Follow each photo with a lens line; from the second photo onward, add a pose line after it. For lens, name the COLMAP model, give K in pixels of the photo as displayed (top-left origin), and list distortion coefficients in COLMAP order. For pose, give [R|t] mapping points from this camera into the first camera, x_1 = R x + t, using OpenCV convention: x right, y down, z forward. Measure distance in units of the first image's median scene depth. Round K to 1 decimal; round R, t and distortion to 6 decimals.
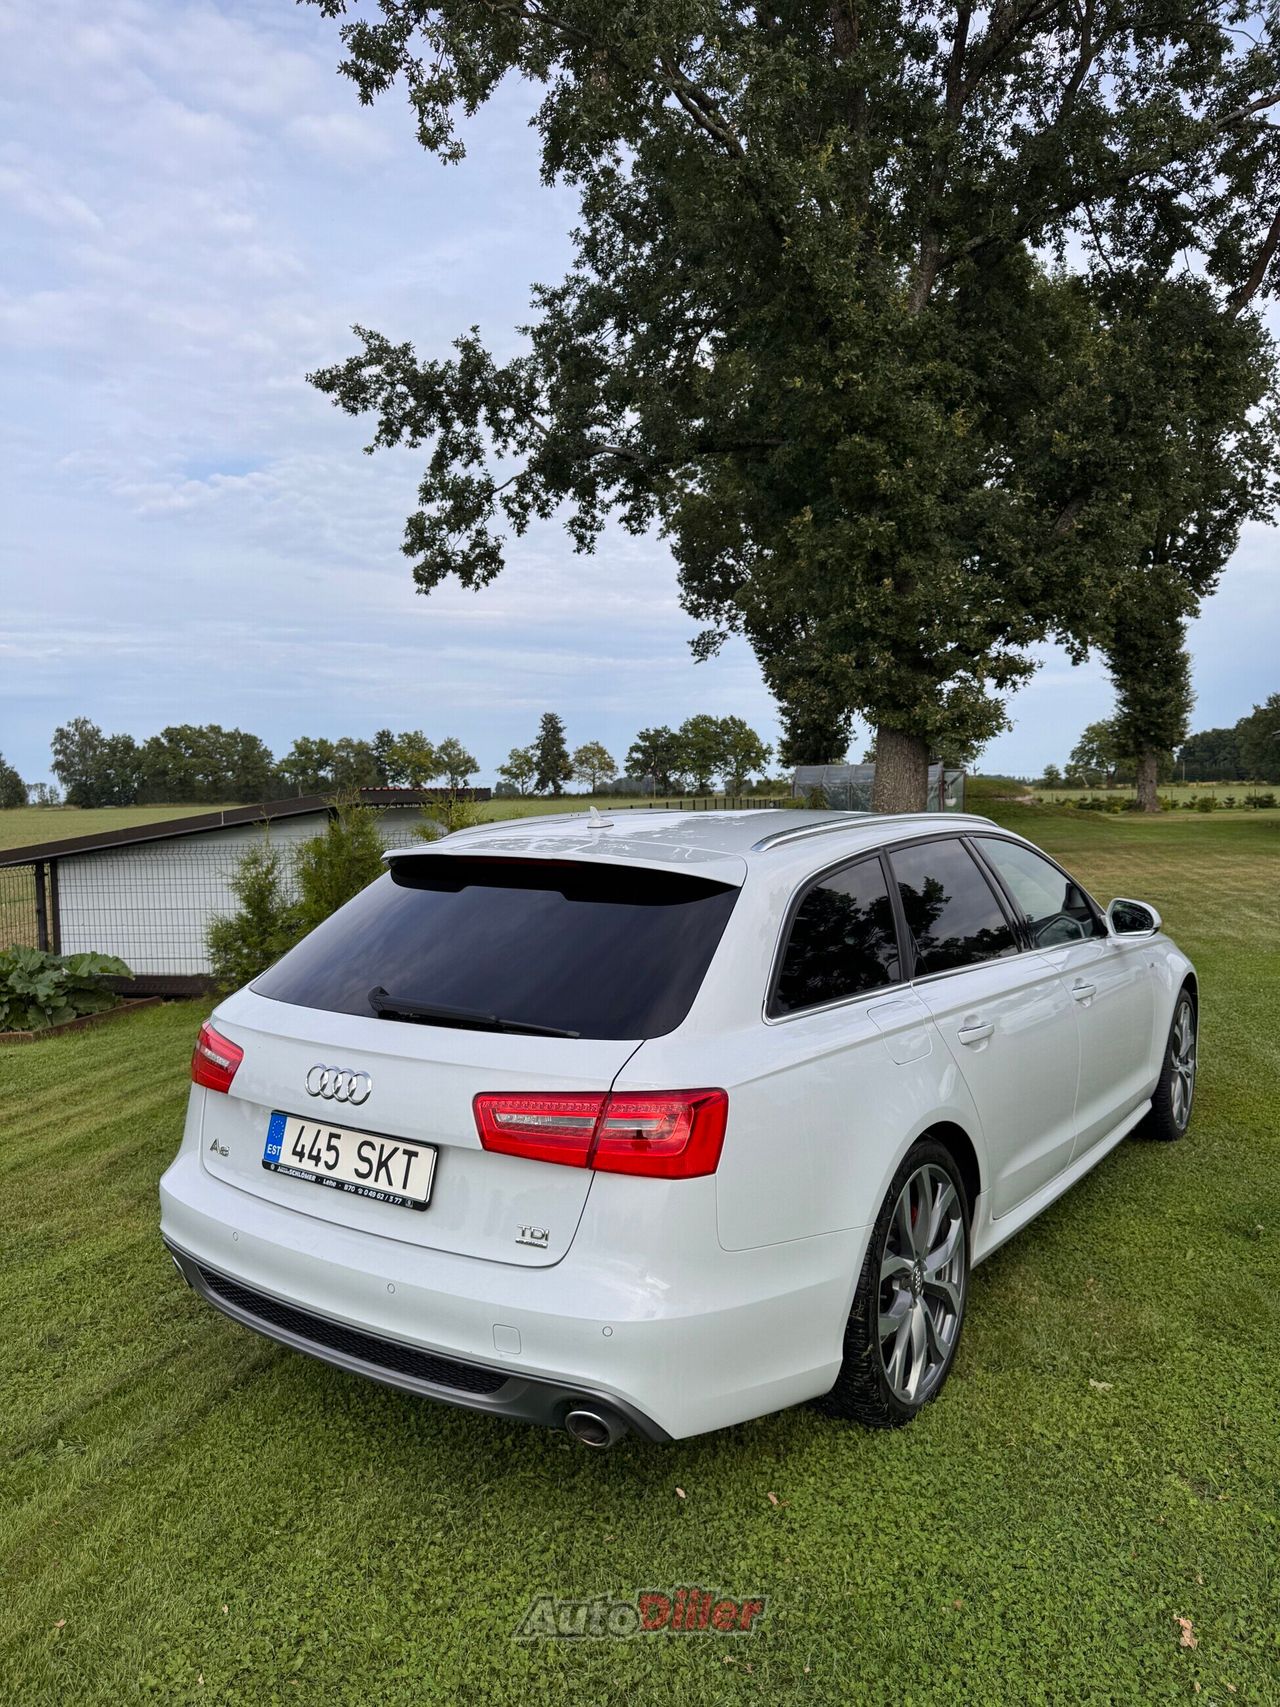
lens RADIAL K [[1194.9, 0, 640.0], [0, 1194.9, 853.5], [0, 0, 1]] dist [0.136905, -0.229730]
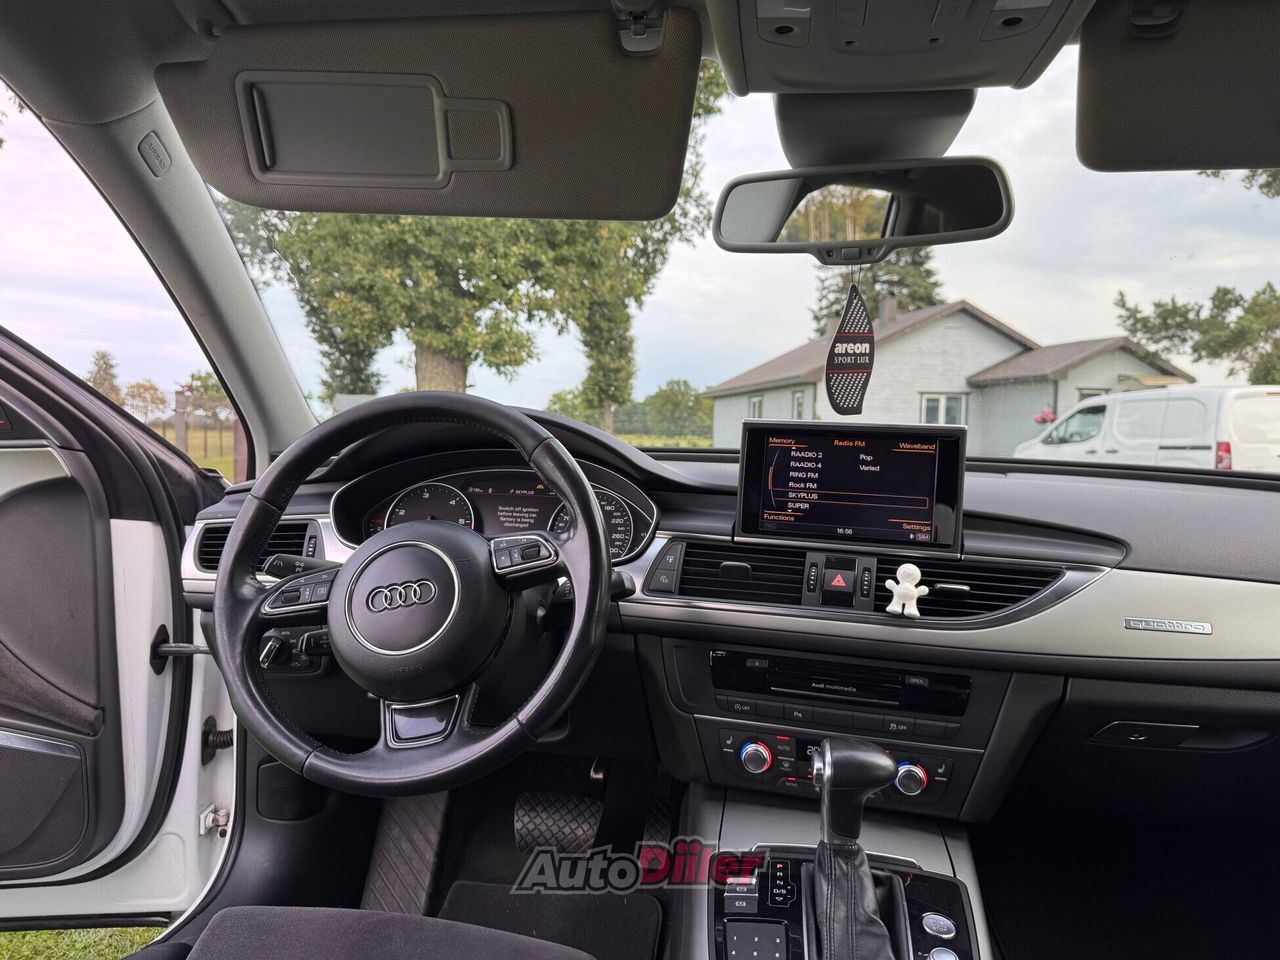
lens RADIAL K [[896.0, 0, 635.3], [0, 896.0, 502.5], [0, 0, 1]] dist [0.136905, -0.229730]
pose [[0.900370, 0.004774, 0.435100, 0.018360], [-0.014190, 0.999730, 0.018394, 0.010227], [-0.434894, -0.022736, 0.900194, 0.158809]]
